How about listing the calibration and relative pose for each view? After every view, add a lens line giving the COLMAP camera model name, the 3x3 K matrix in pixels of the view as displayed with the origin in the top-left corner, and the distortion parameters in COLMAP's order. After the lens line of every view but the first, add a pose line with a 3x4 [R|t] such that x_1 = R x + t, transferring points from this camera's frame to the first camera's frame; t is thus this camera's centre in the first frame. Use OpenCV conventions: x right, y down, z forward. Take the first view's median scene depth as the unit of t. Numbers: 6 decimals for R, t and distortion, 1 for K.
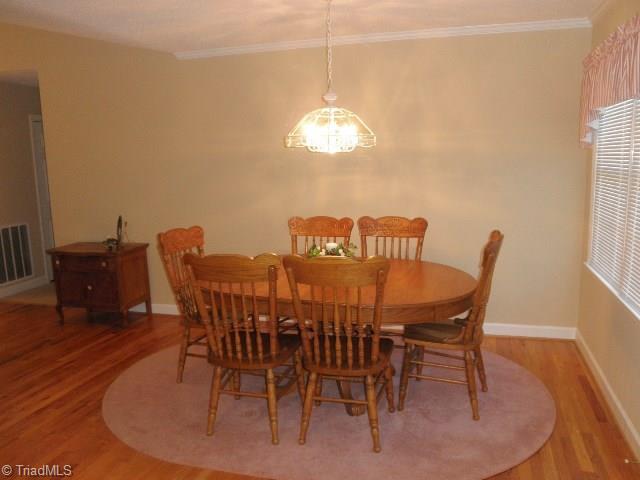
lens RADIAL K [[527.0, 0, 321.8], [0, 527.0, 243.8], [0, 0, 1]] dist [-0.097477, 0.055939]
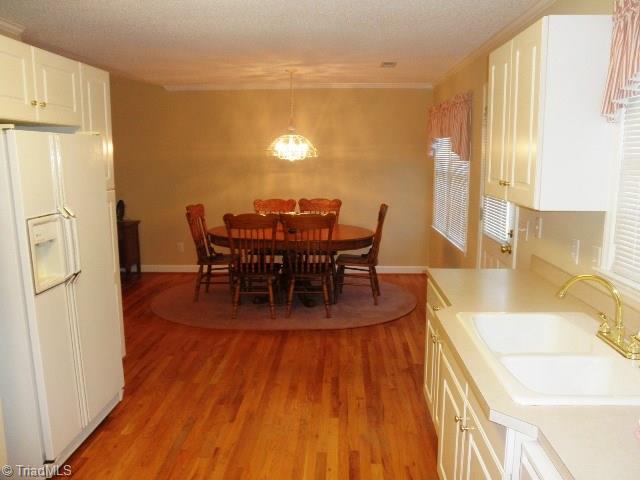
lens RADIAL K [[527.0, 0, 320.6], [0, 527.0, 237.0], [0, 0, 1]] dist [-0.097477, 0.055939]
pose [[0.970953, -0.014836, 0.238811, -0.286364], [0.017662, 0.999797, -0.009699, 0.093081], [-0.238618, 0.013636, 0.971018, -0.655728]]
